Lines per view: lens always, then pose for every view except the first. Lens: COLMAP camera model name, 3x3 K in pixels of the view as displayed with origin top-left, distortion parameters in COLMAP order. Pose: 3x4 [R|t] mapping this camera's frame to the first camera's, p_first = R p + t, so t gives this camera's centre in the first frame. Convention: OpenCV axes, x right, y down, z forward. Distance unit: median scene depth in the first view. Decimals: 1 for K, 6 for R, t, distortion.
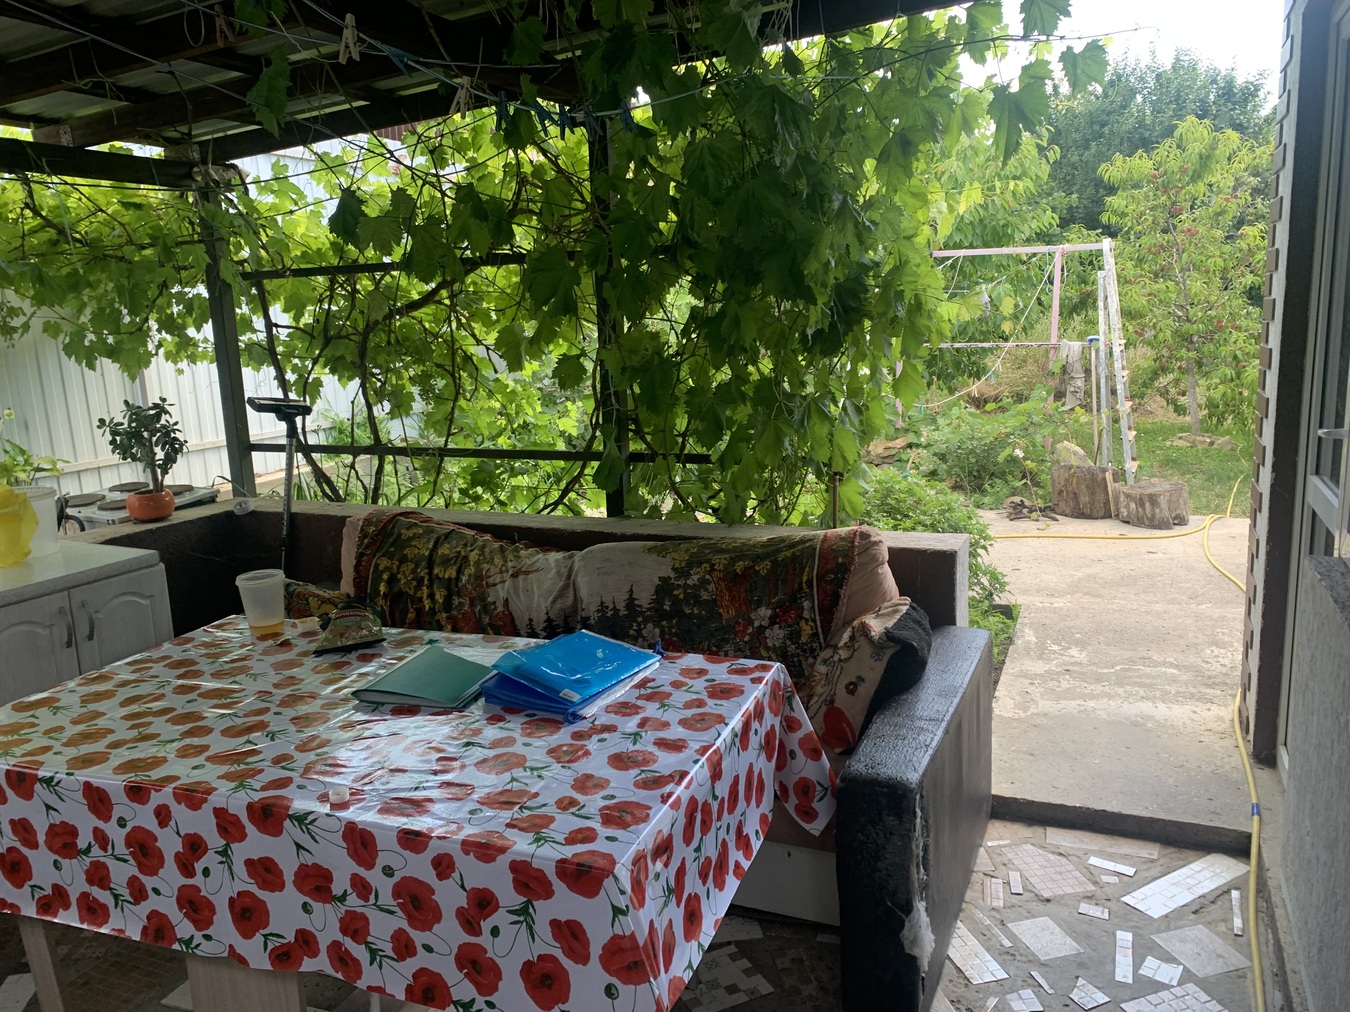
lens RADIAL K [[1025.0, 0, 664.6], [0, 1025.0, 509.9], [0, 0, 1]] dist [0.009952, -0.001405]
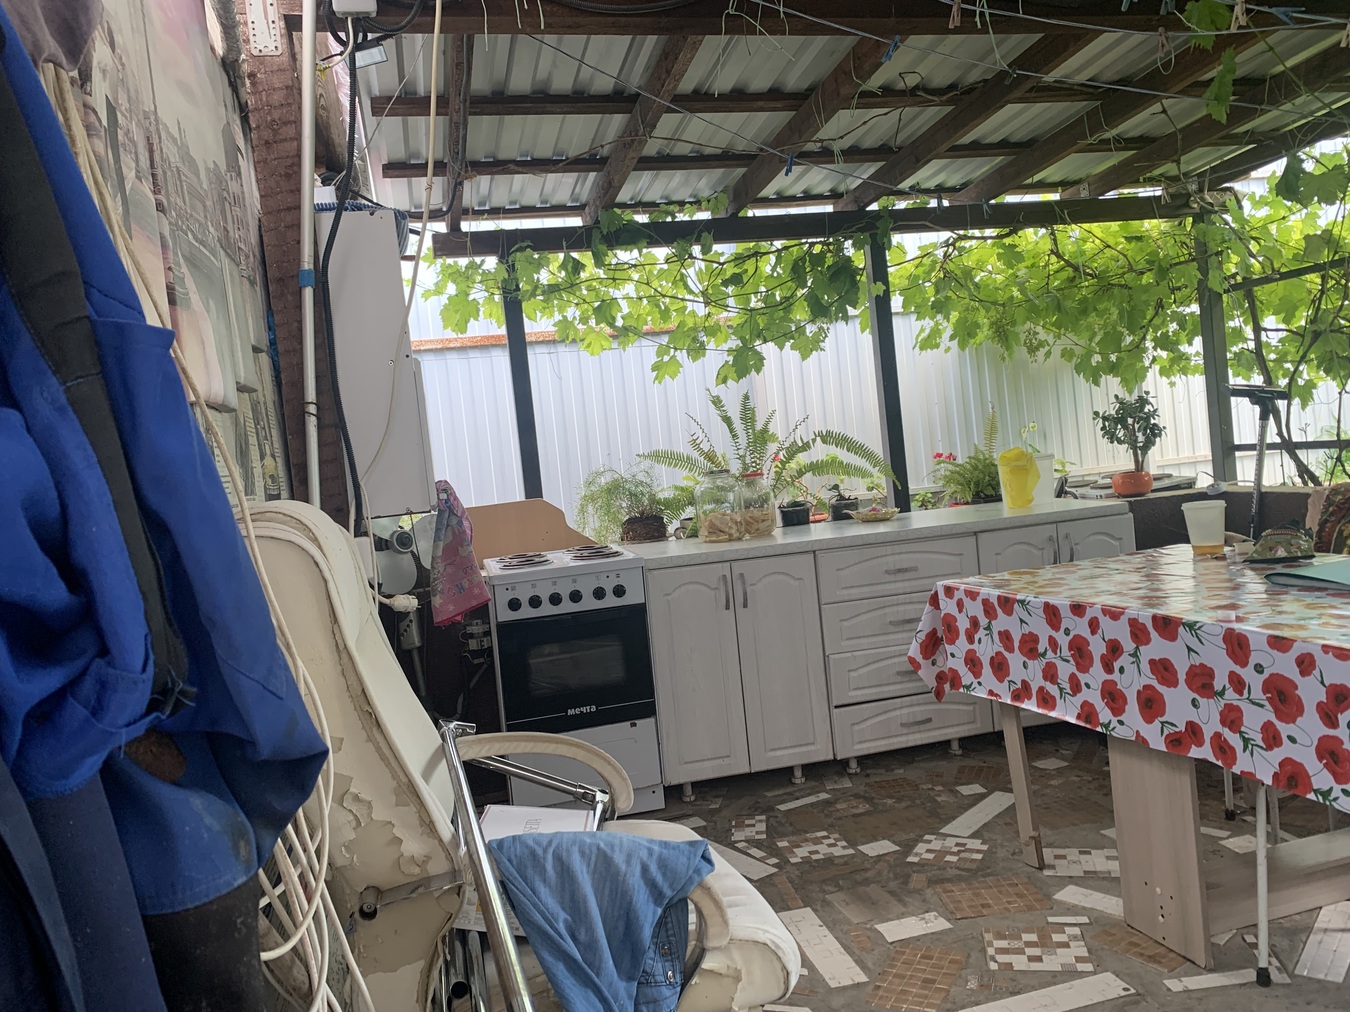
lens RADIAL K [[1050.3, 0, 648.7], [0, 1050.3, 484.5], [0, 0, 1]] dist [0.011427, -0.001352]
pose [[0.598999, 0.001018, -0.800749, 0.136576], [-0.084387, 0.994511, -0.061860, 0.124495], [0.796291, 0.104627, 0.595797, -0.157822]]
